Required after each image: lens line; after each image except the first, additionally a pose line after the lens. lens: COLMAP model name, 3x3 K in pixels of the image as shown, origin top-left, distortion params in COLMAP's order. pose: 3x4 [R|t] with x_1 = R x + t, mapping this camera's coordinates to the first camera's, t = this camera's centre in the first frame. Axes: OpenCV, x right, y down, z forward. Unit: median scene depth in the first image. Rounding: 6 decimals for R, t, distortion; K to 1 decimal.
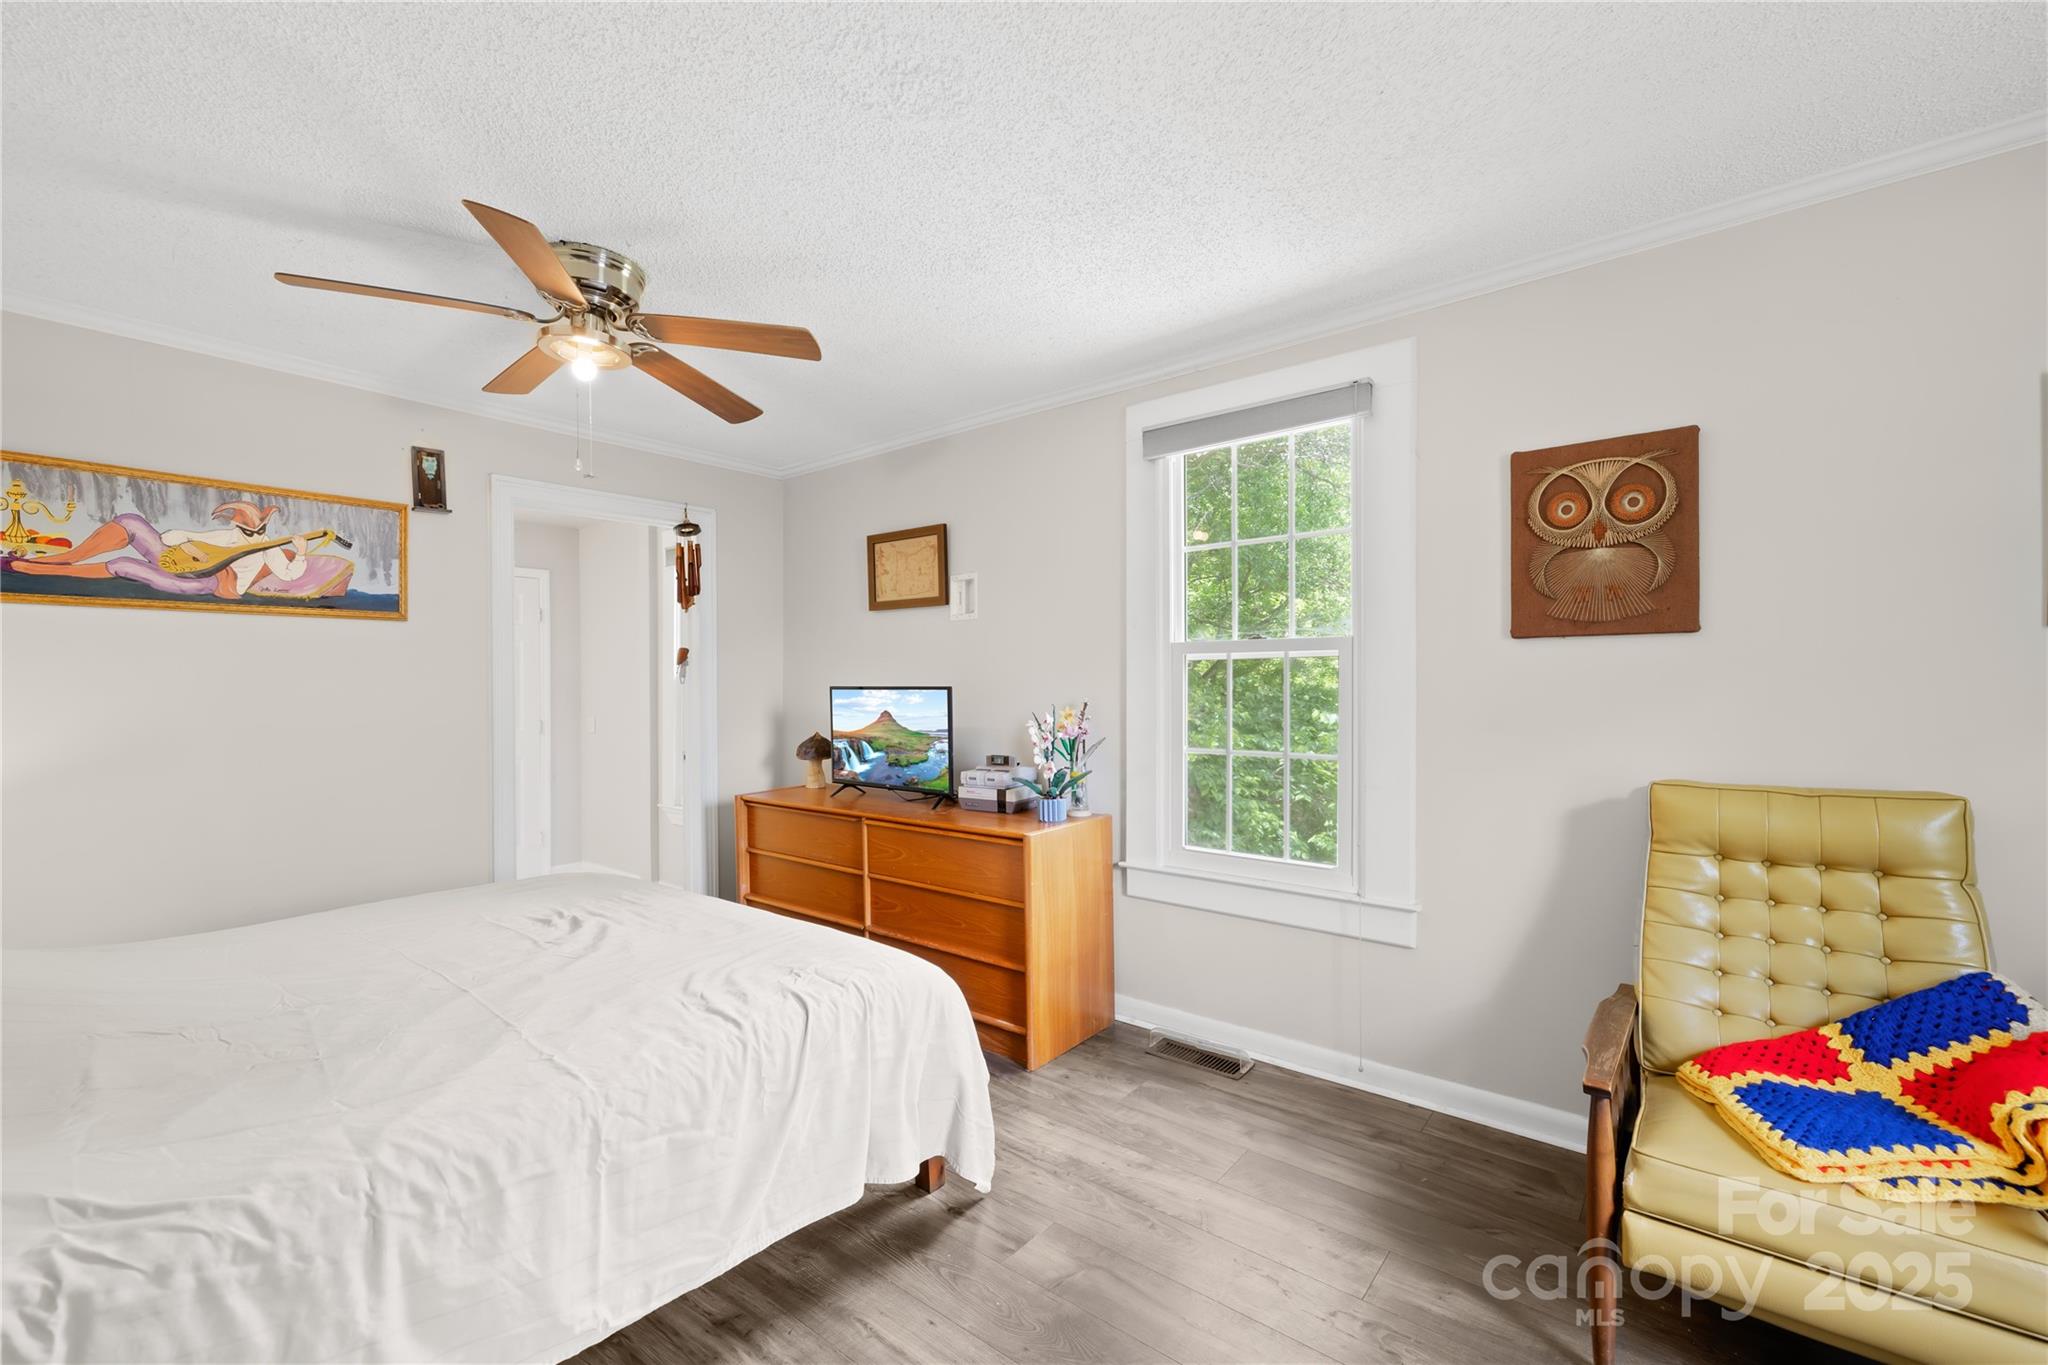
lens RADIAL K [[868.3, 0, 1010.7], [0, 868.3, 680.8], [0, 0, 1]] dist [-0.003528, -0.000096]
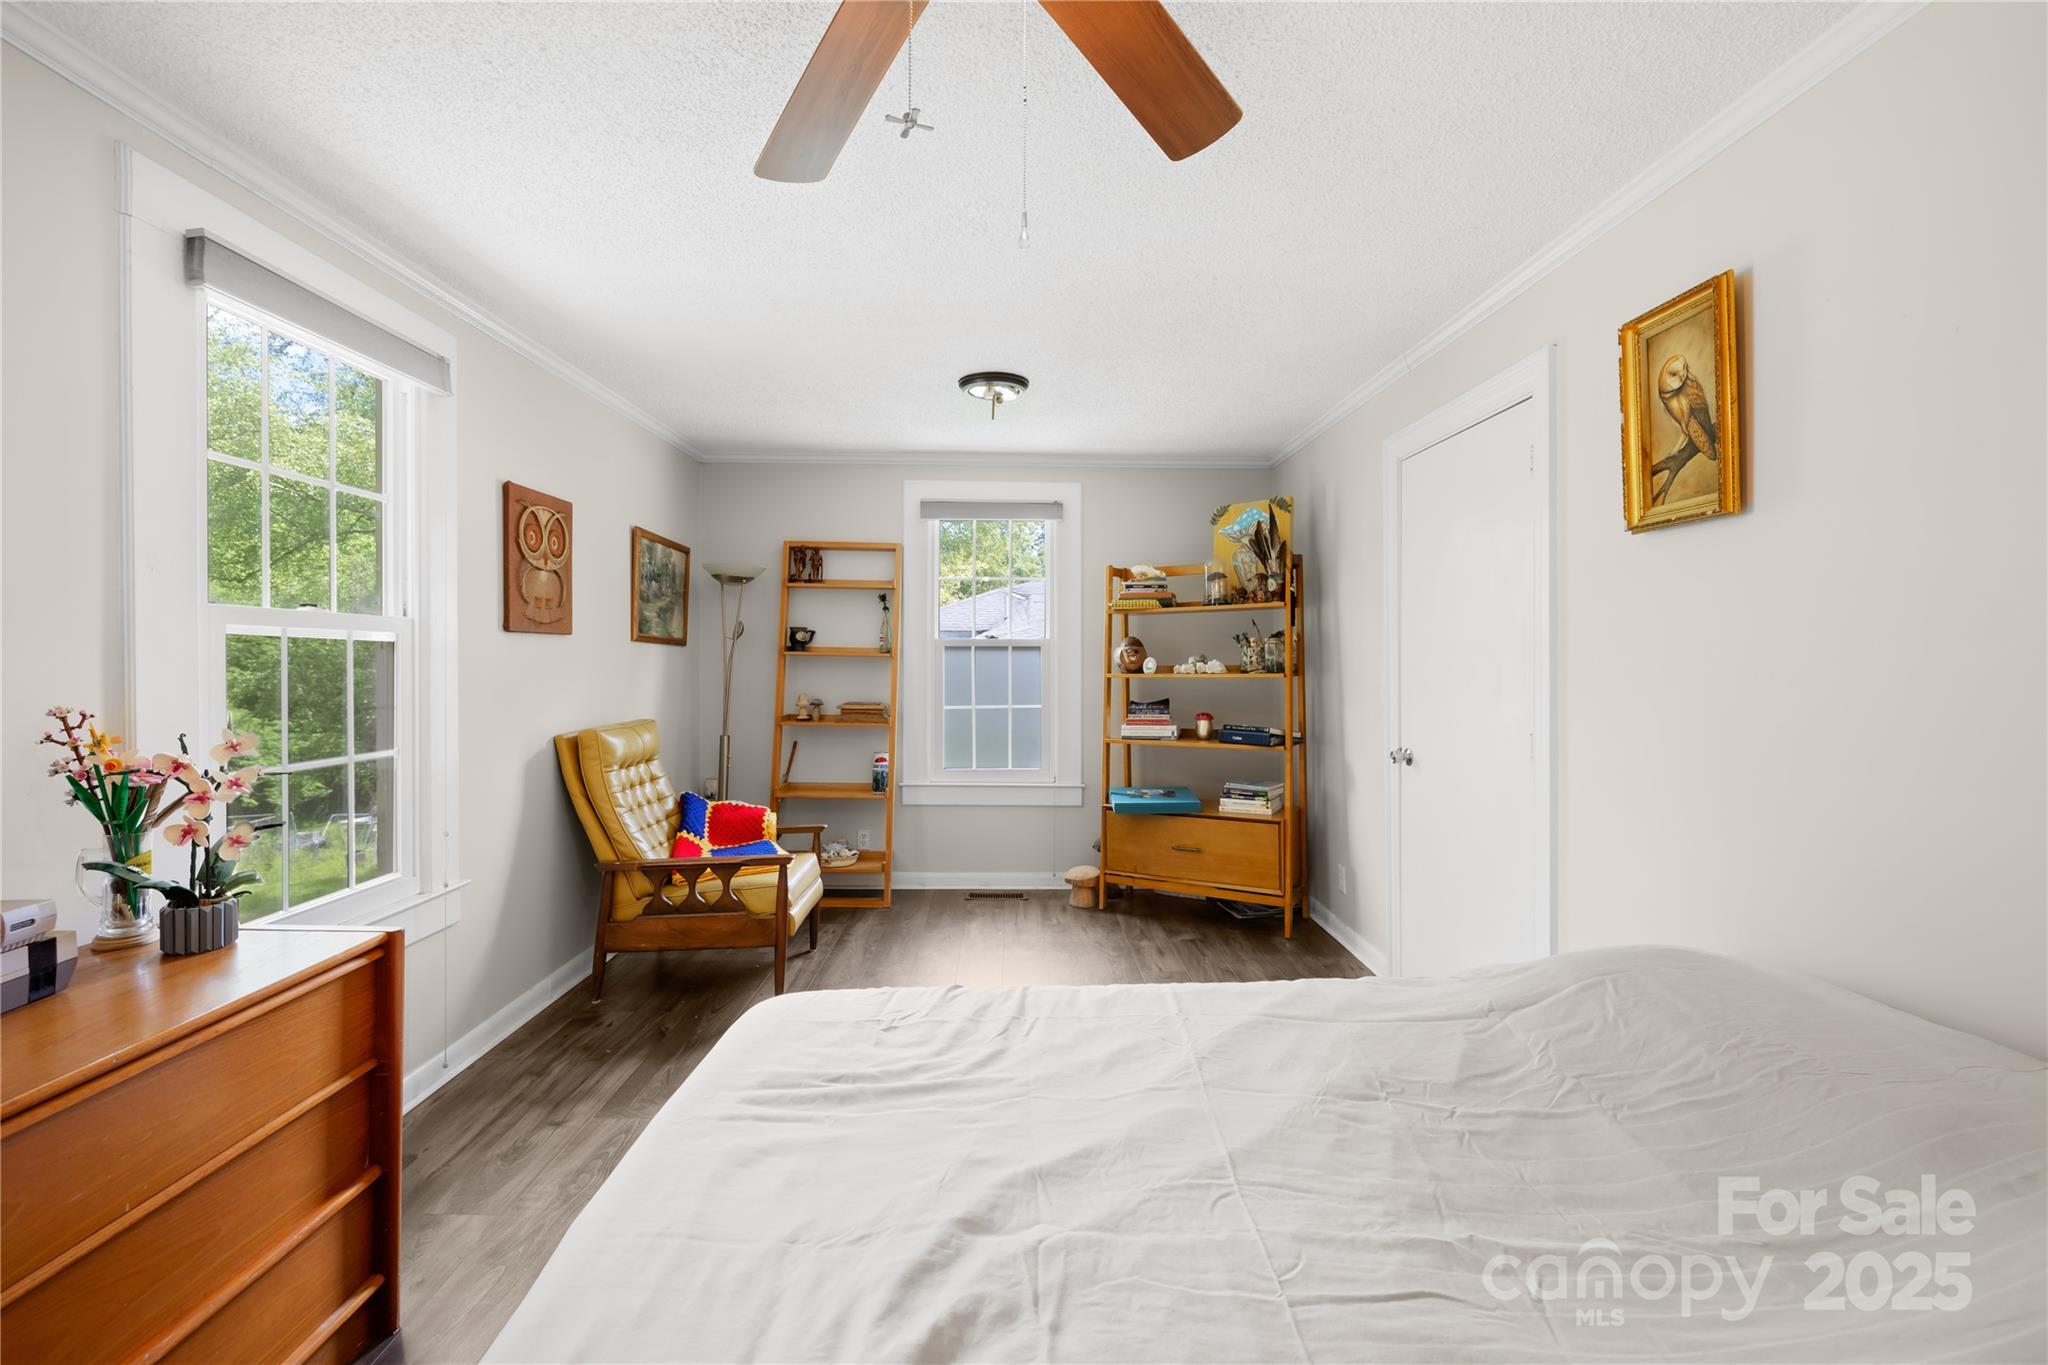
lens RADIAL K [[868.3, 0, 1013.0], [0, 868.3, 664.1], [0, 0, 1]] dist [-0.003528, -0.000096]
pose [[-0.644755, 0.002619, 0.764385, -0.909609], [0.006714, 0.999975, 0.002237, -0.001109], [-0.764360, 0.006574, -0.644756, 1.375217]]
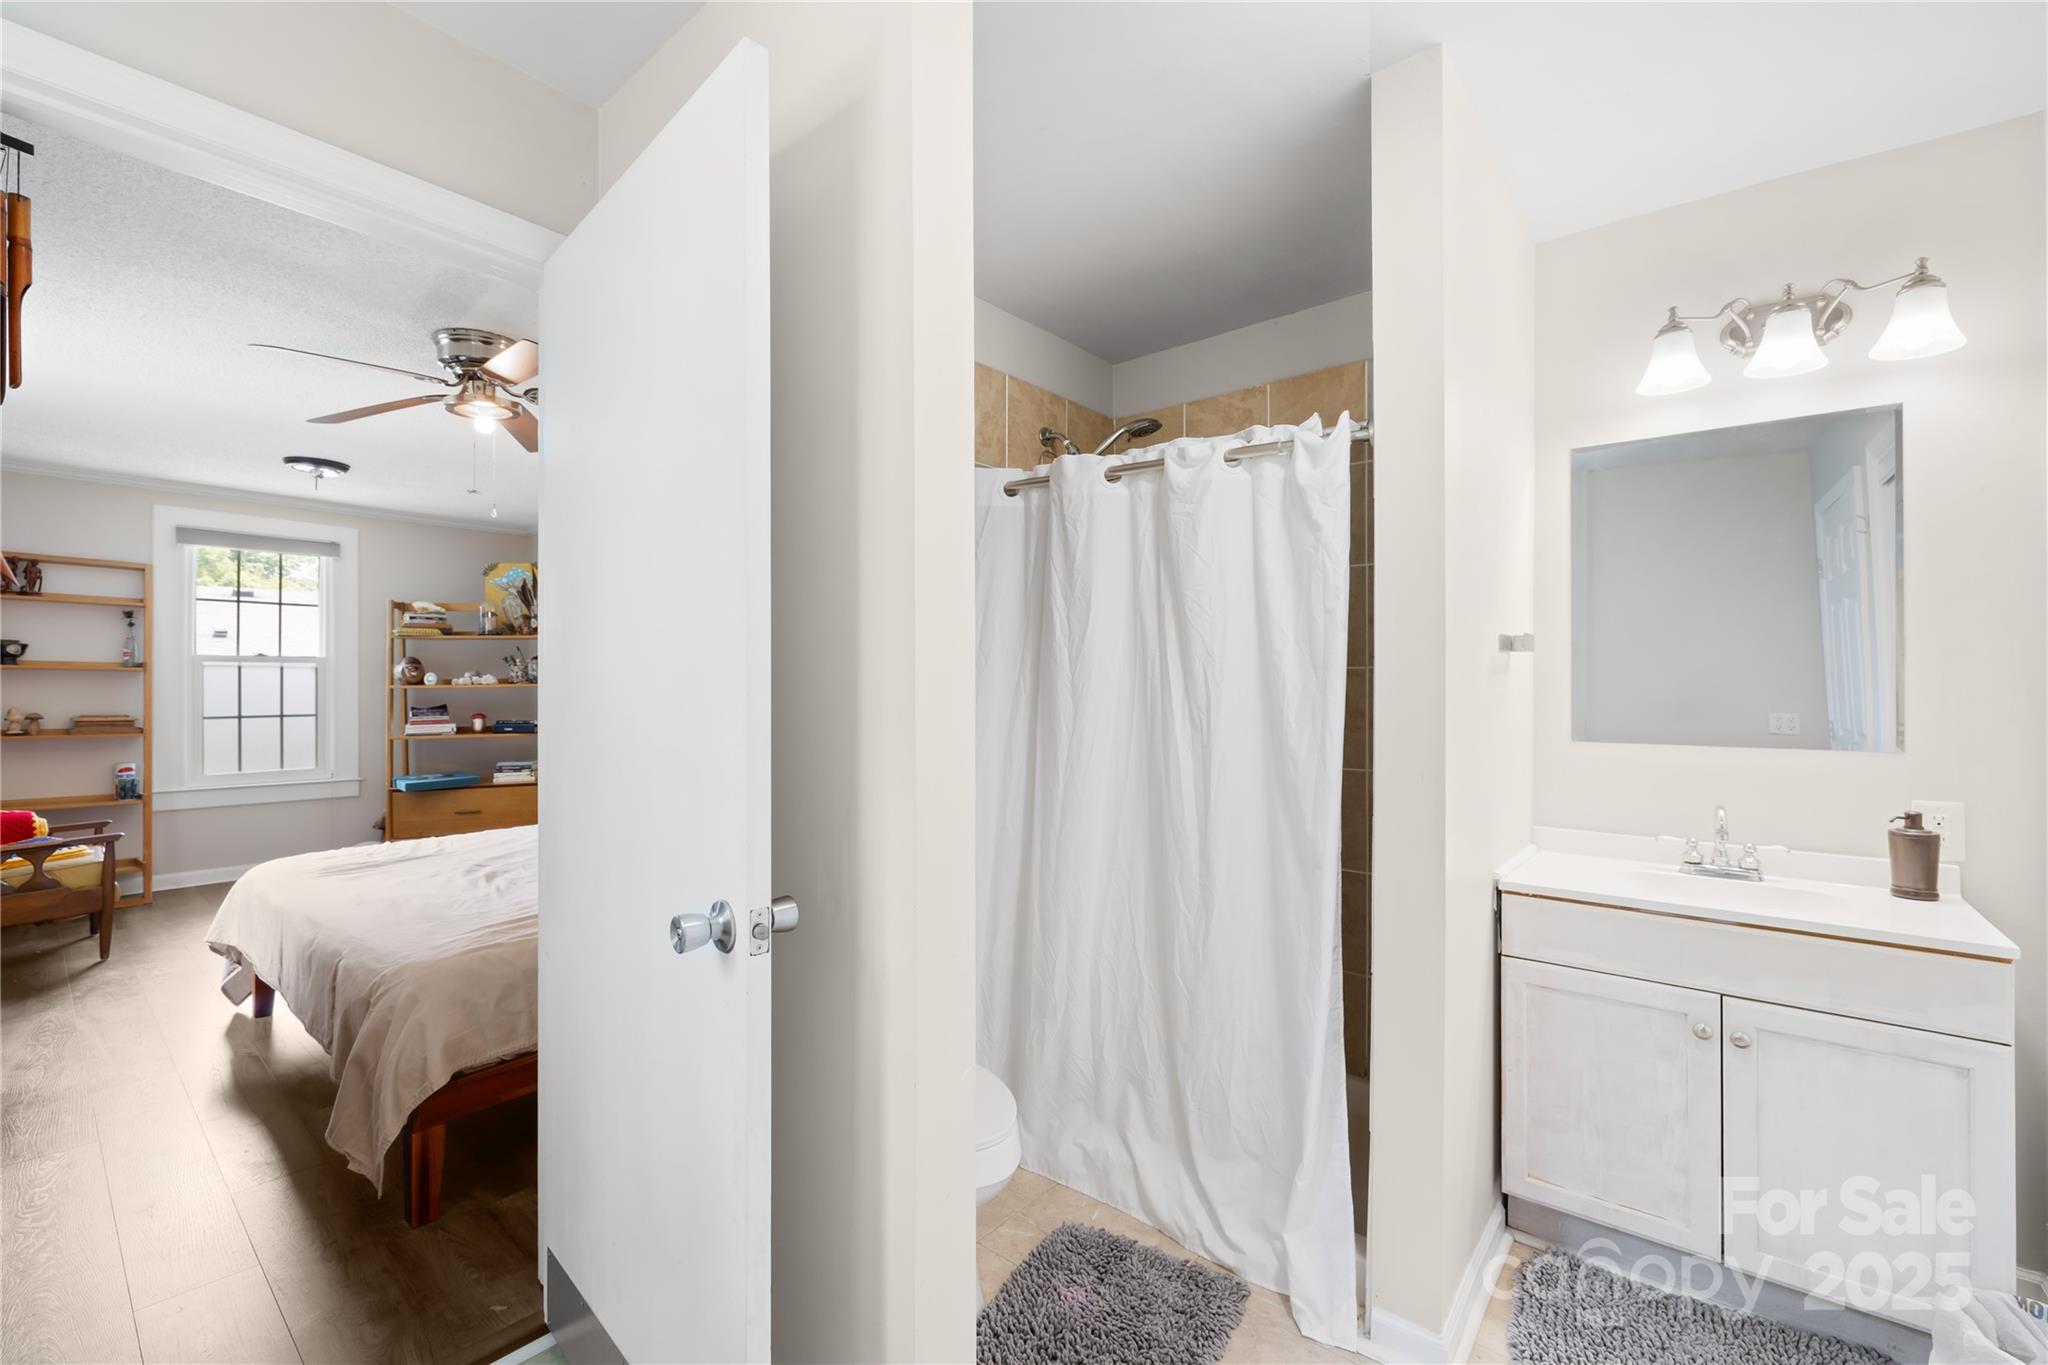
lens RADIAL K [[868.3, 0, 1013.4], [0, 868.3, 679.3], [0, 0, 1]] dist [-0.003528, -0.000096]
pose [[-0.999792, 0.008074, 0.018704, -1.226605], [0.008098, 0.999966, 0.001219, 0.013457], [-0.018694, 0.001370, -0.999824, 2.069219]]
